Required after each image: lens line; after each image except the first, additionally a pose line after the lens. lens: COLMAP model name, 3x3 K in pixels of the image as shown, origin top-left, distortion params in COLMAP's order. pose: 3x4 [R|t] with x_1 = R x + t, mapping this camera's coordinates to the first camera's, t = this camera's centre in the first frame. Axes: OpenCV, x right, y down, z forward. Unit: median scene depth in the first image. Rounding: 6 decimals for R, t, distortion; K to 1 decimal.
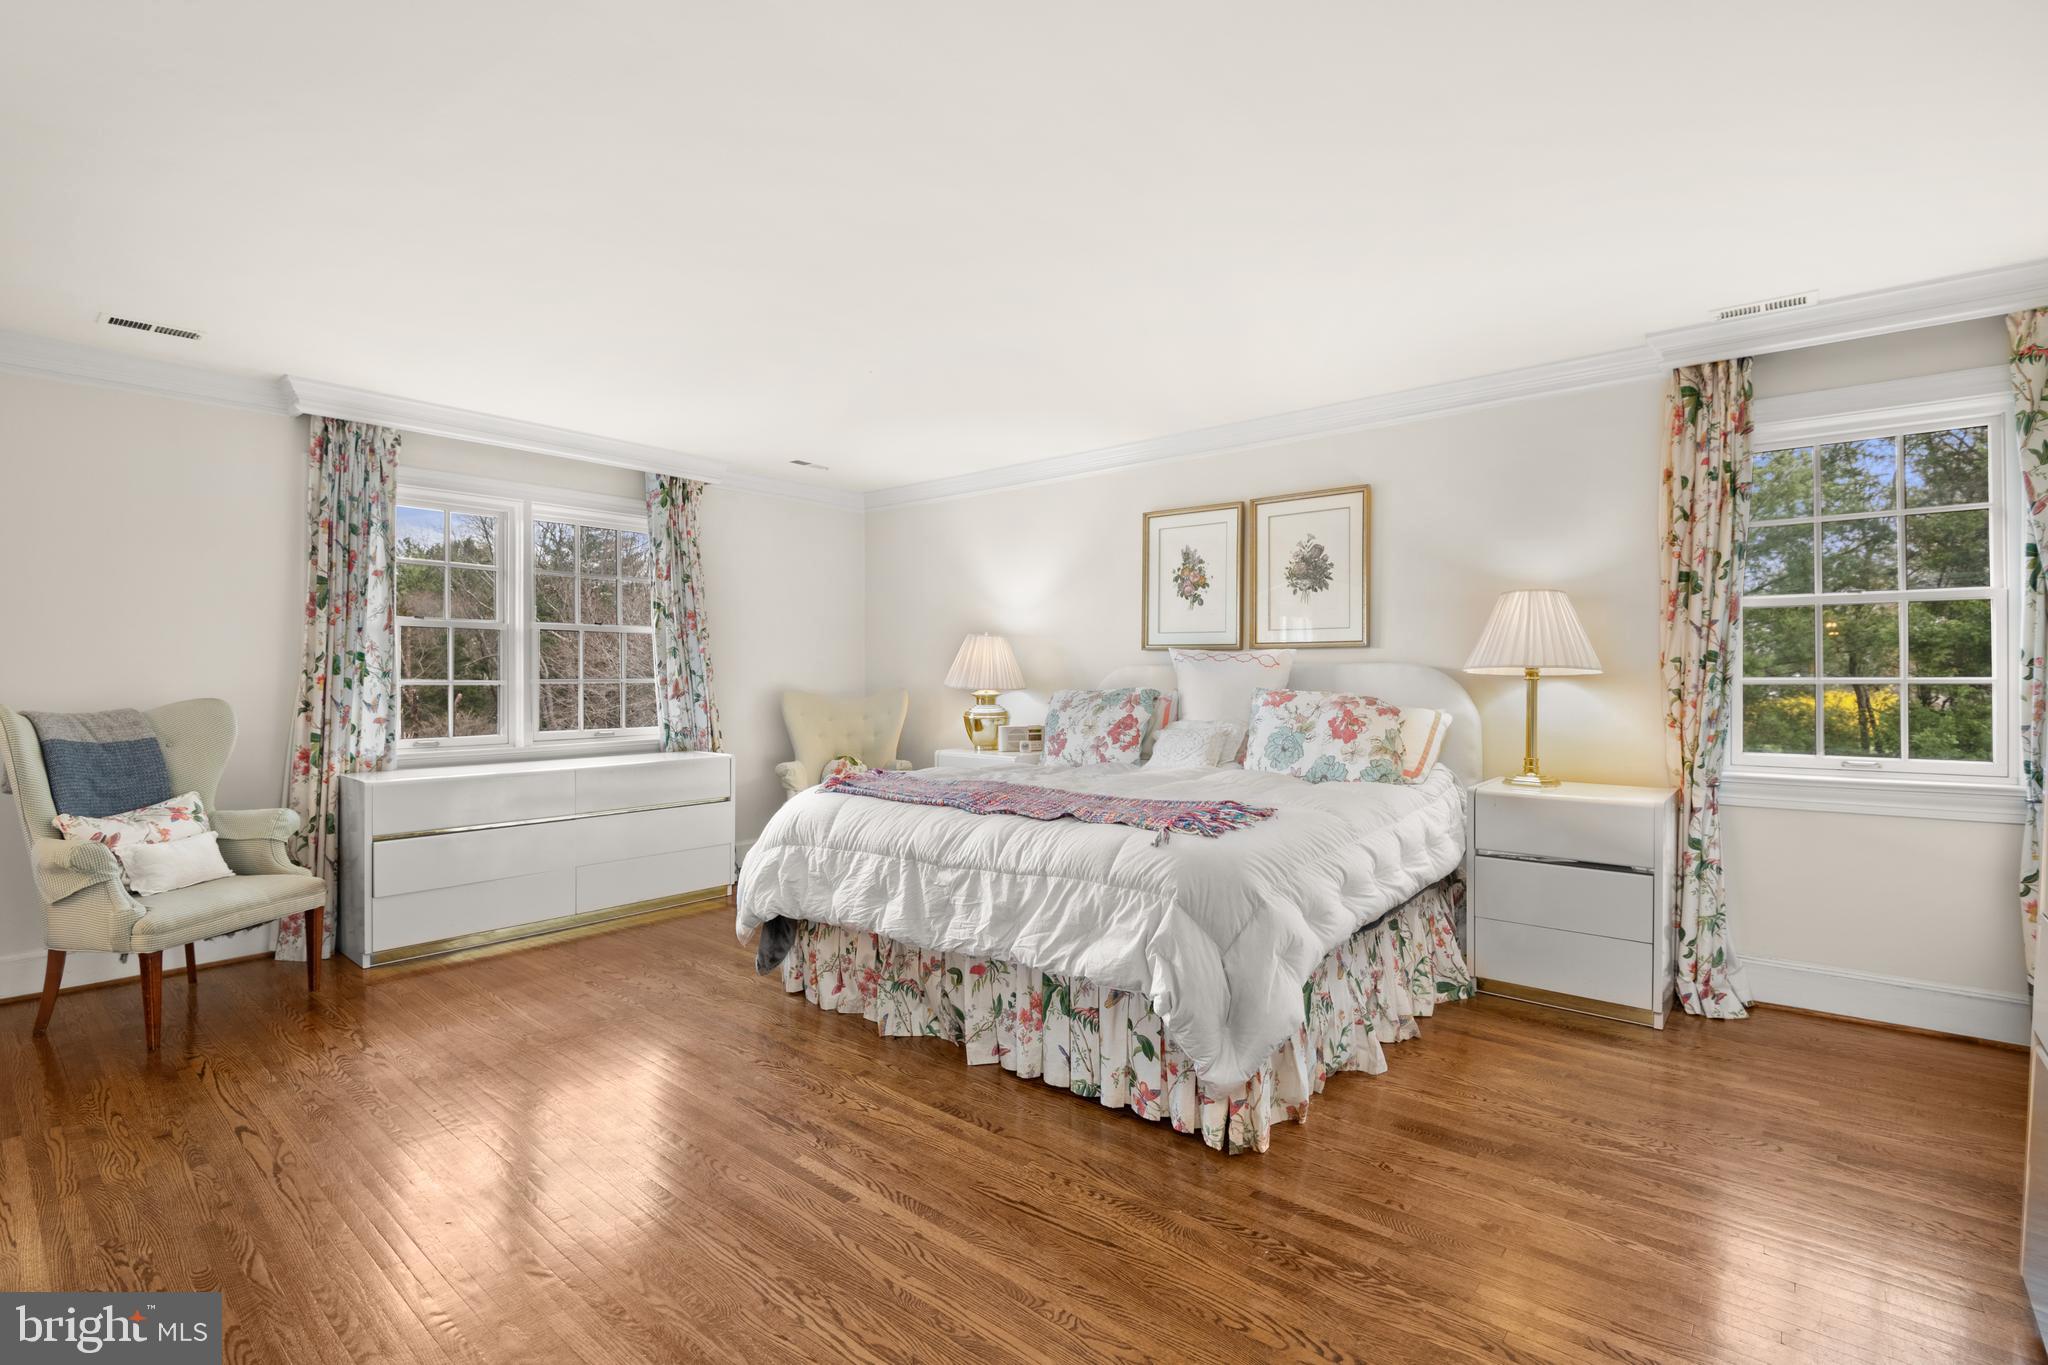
lens RADIAL K [[941.5, 0, 1033.9], [0, 941.5, 675.9], [0, 0, 1]] dist [-0.000744, -0.009315]
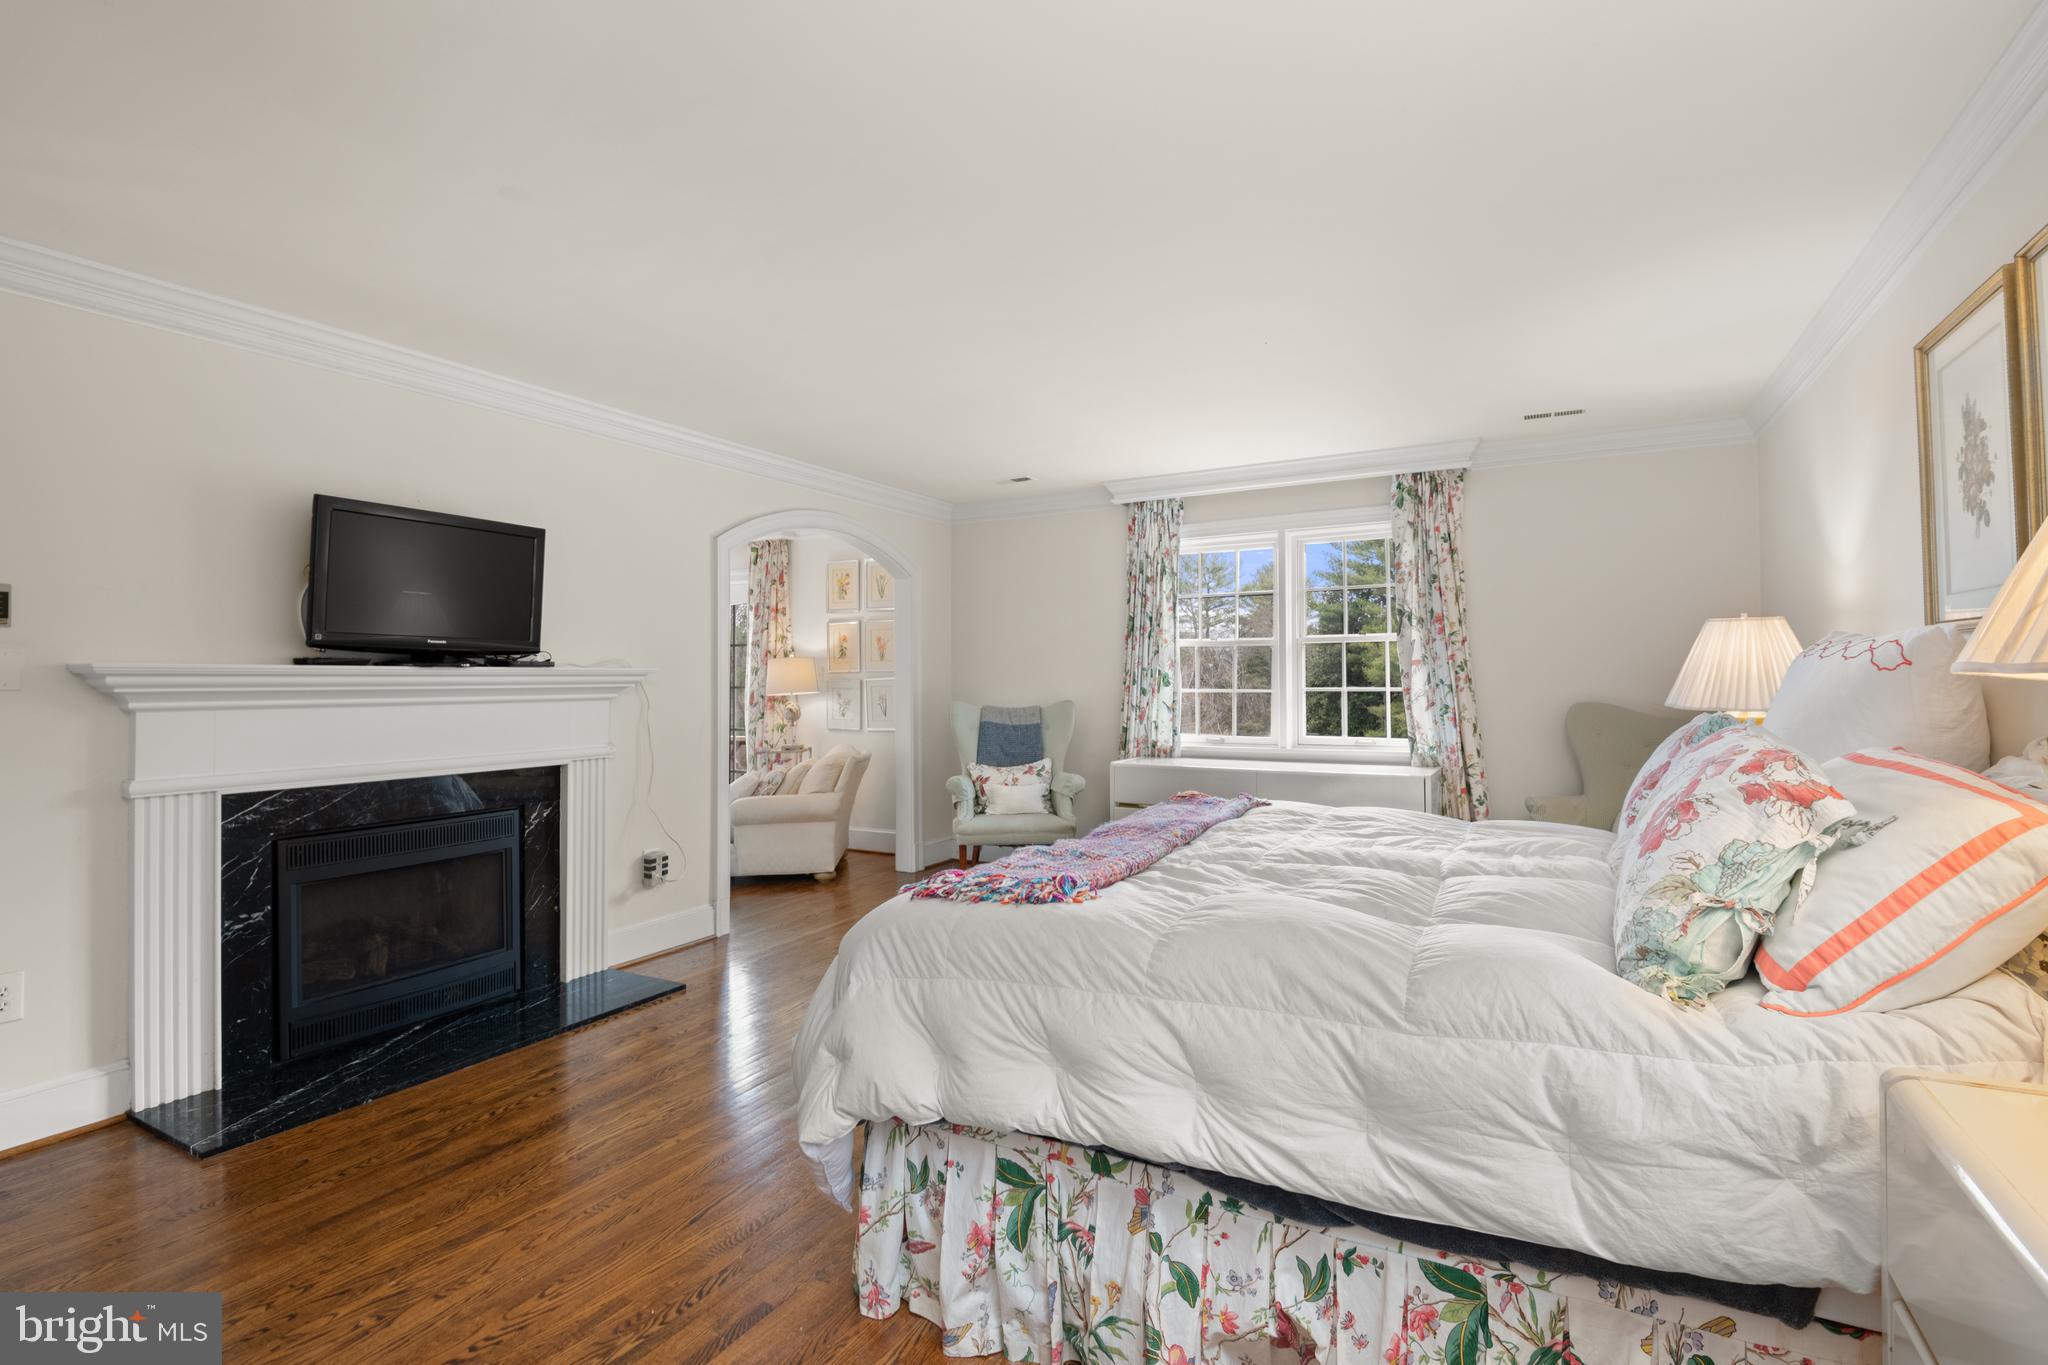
lens RADIAL K [[941.5, 0, 1036.6], [0, 941.5, 683.4], [0, 0, 1]] dist [-0.000744, -0.009315]
pose [[0.197309, -0.000606, -0.980341, 0.594431], [0.005584, 0.999984, 0.000505, -0.005216], [0.980326, -0.005574, 0.197309, 0.571679]]
